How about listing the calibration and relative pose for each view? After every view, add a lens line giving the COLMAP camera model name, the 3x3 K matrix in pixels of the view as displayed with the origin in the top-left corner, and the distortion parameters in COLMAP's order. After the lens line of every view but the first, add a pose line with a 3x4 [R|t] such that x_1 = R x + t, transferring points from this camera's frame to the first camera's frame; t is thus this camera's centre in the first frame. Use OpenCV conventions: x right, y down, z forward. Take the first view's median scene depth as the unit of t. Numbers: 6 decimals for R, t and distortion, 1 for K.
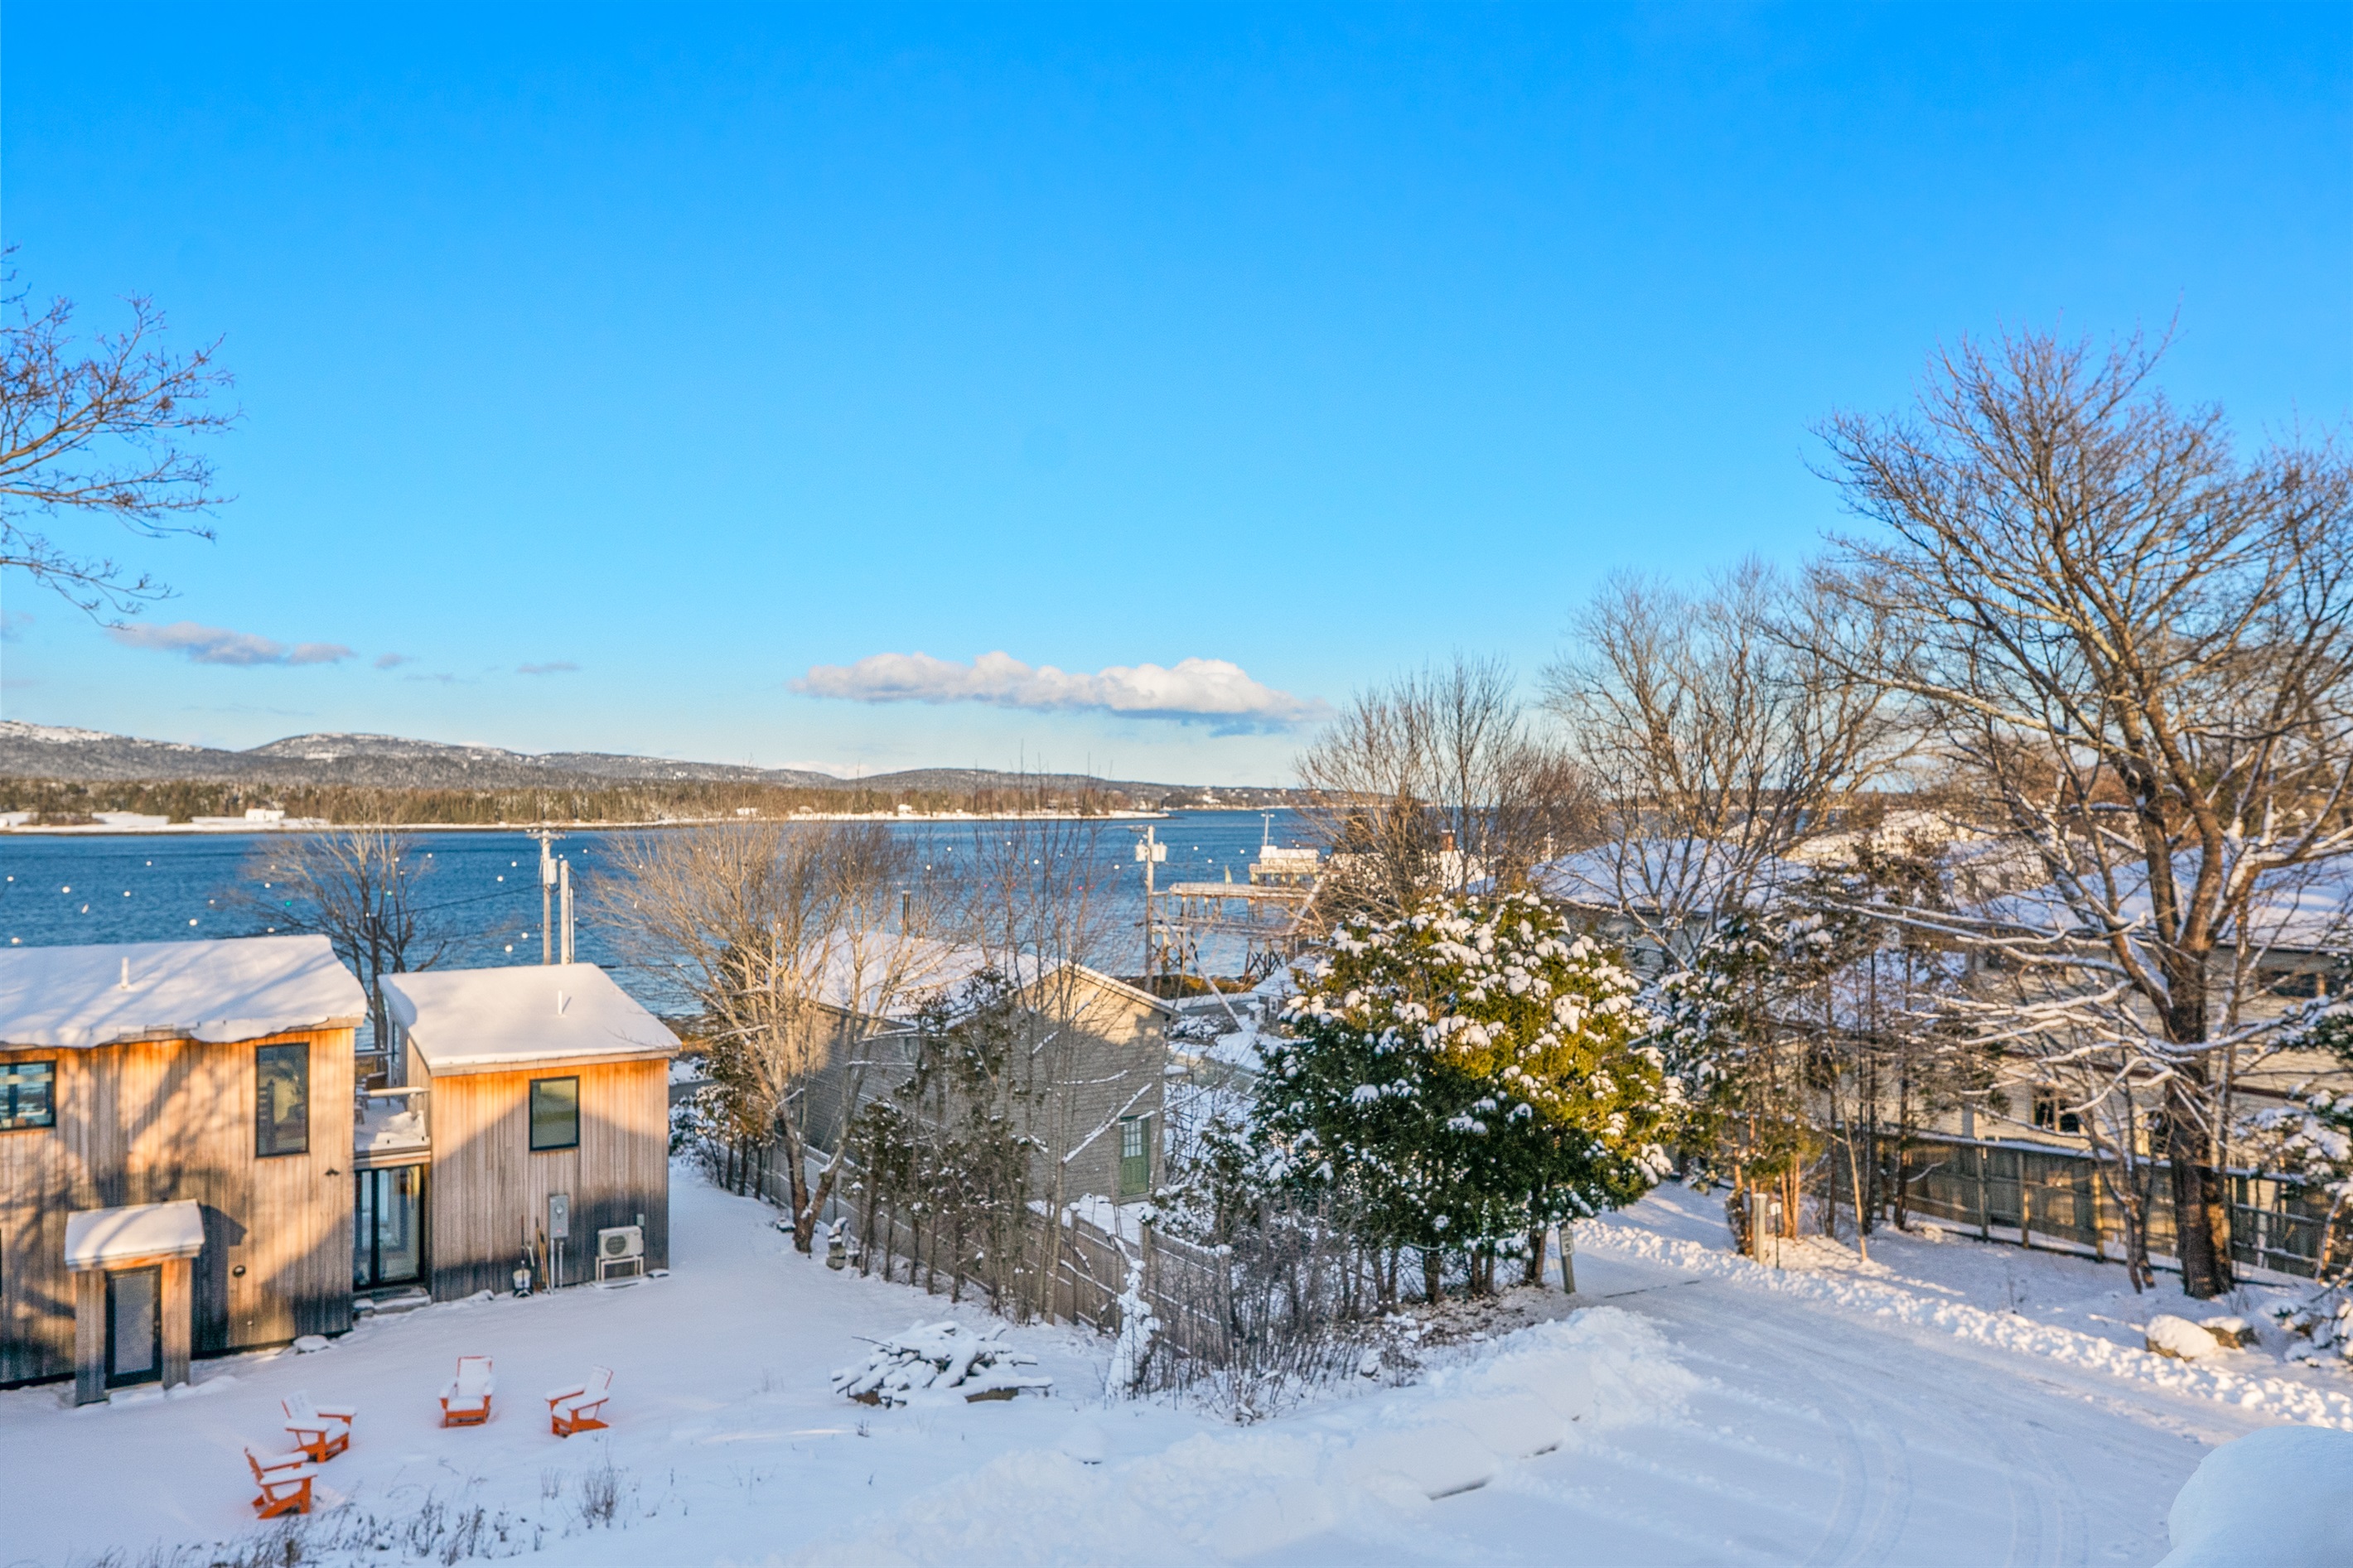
lens RADIAL K [[1689.6, 0, 1189.1], [0, 1689.6, 785.4], [0, 0, 1]] dist [-0.004222, -0.000735]
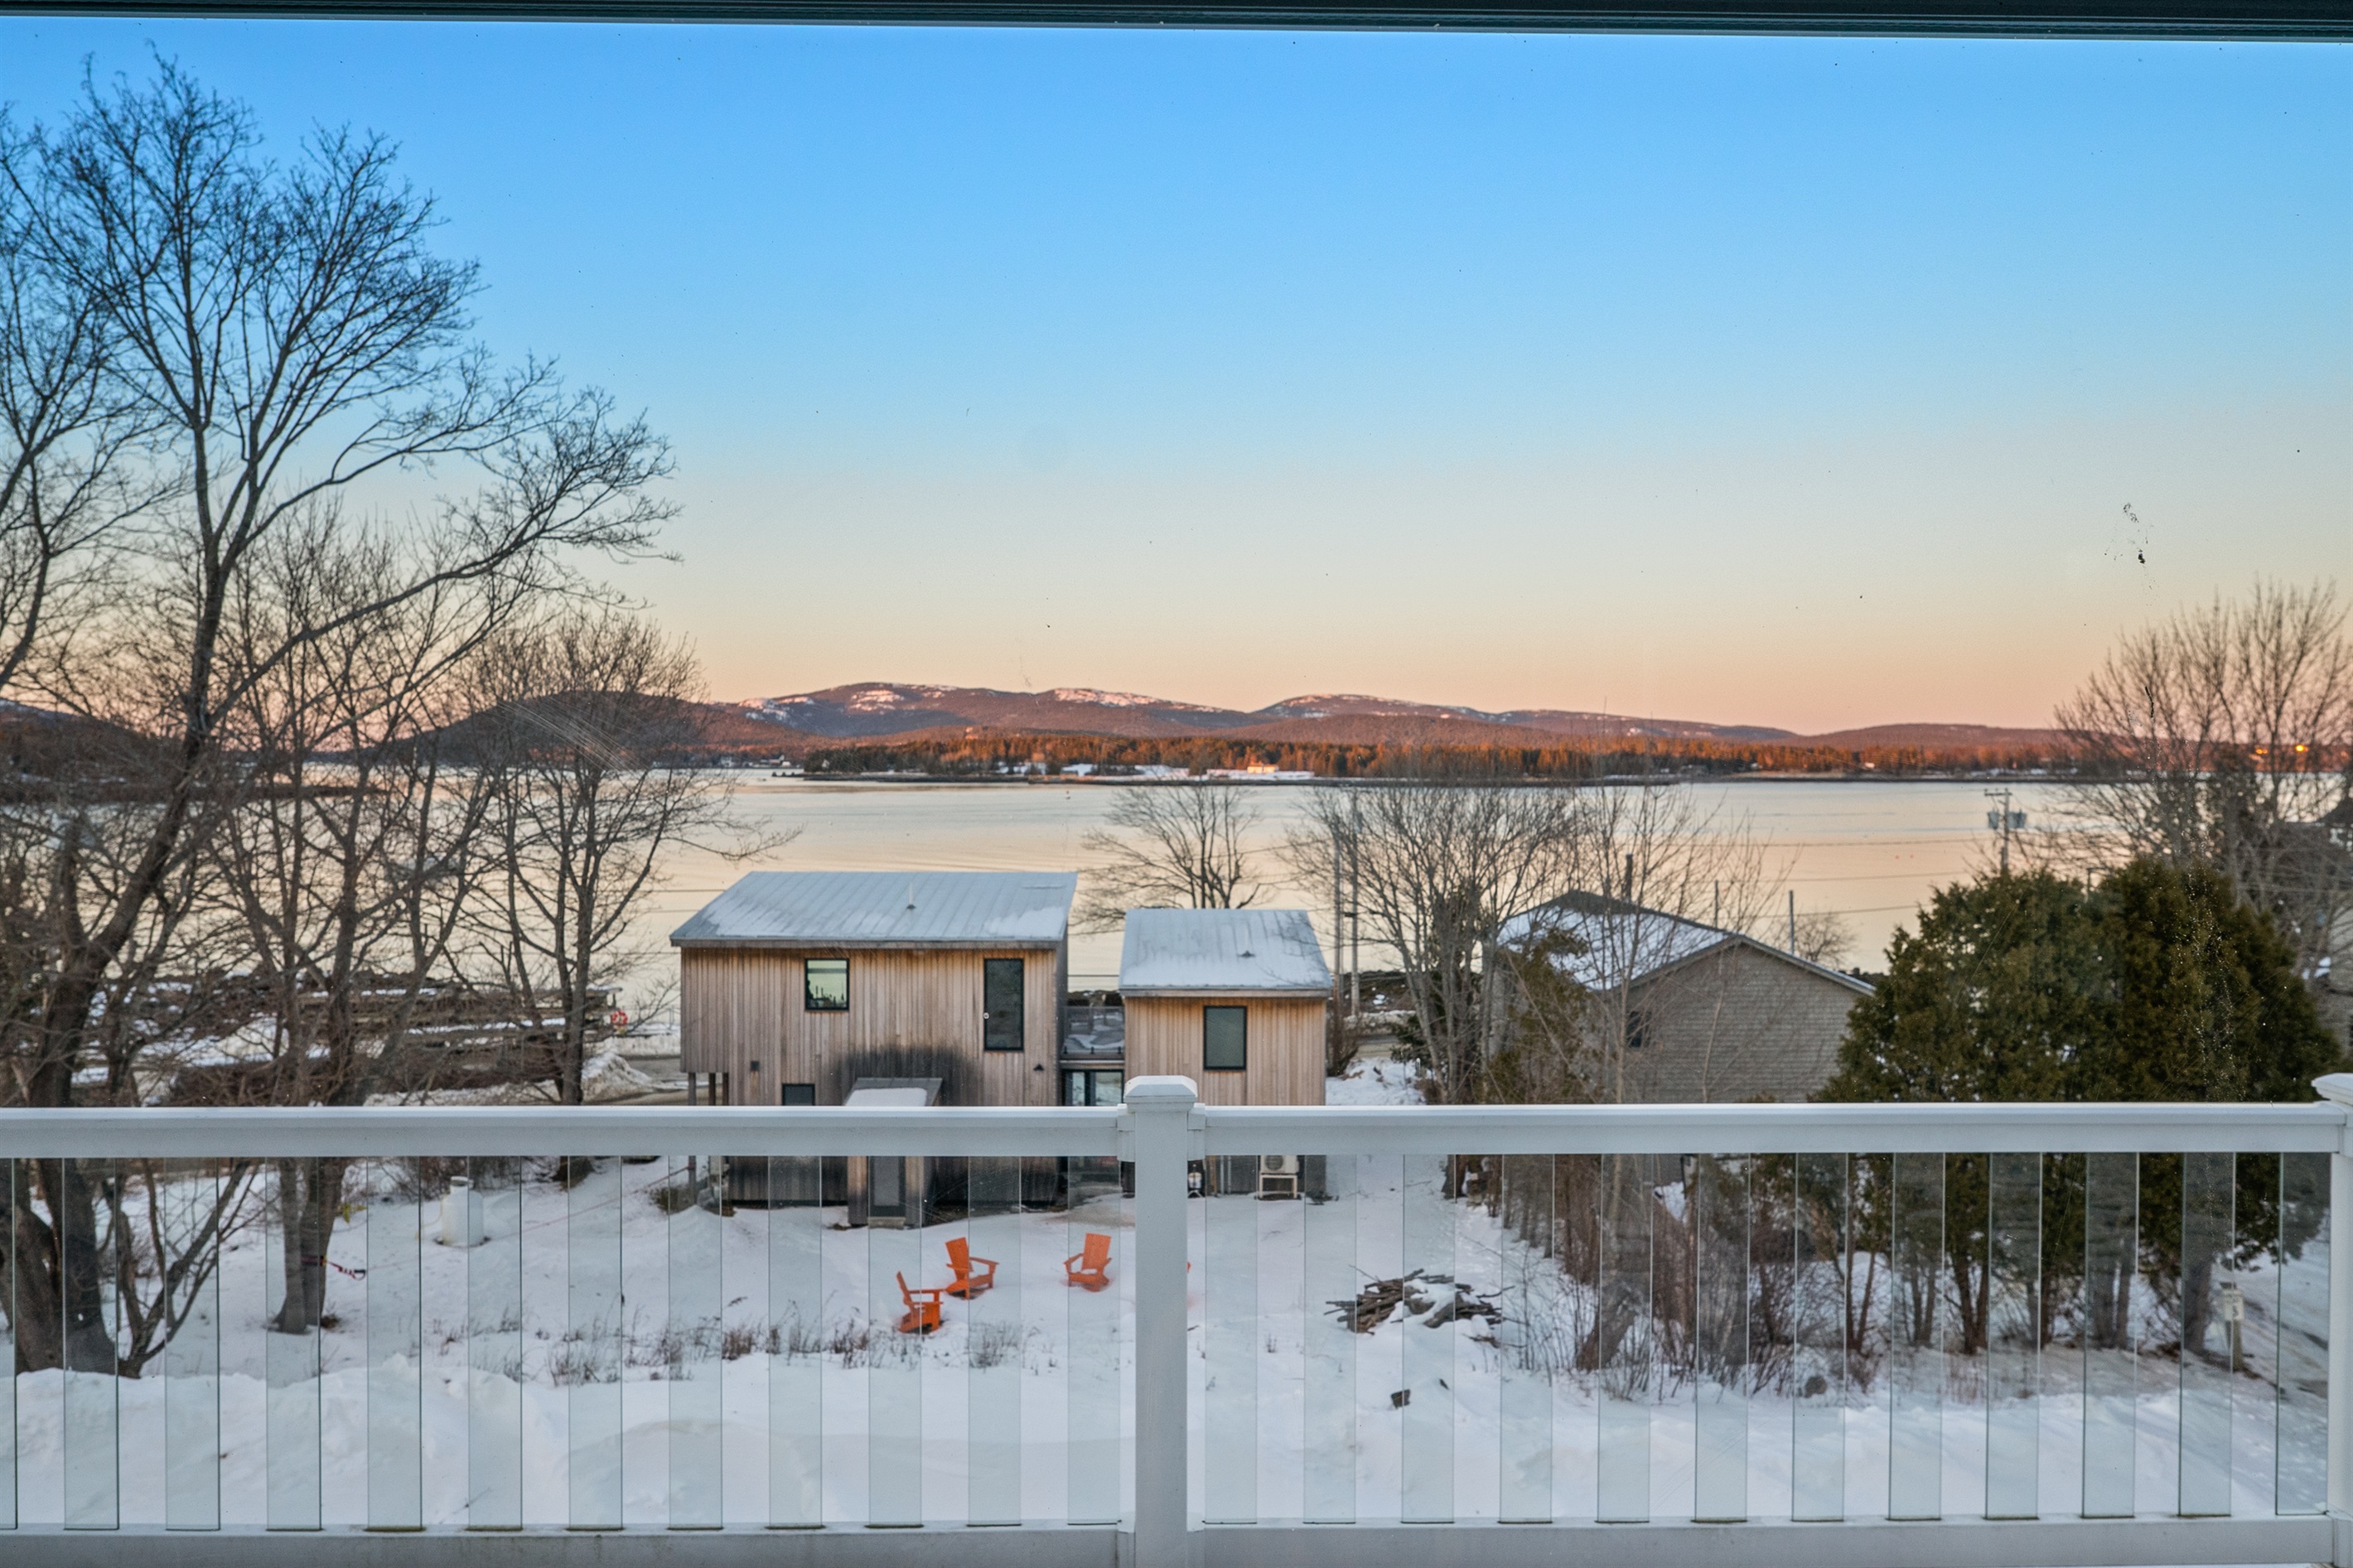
lens RADIAL K [[1689.6, 0, 1163.0], [0, 1689.6, 789.7], [0, 0, 1]] dist [-0.004222, -0.000735]
pose [[0.848276, 0.016512, -0.529297, 0.204336], [-0.001238, 0.999573, 0.029198, -0.004219], [0.529553, -0.024113, 0.847934, 0.031780]]
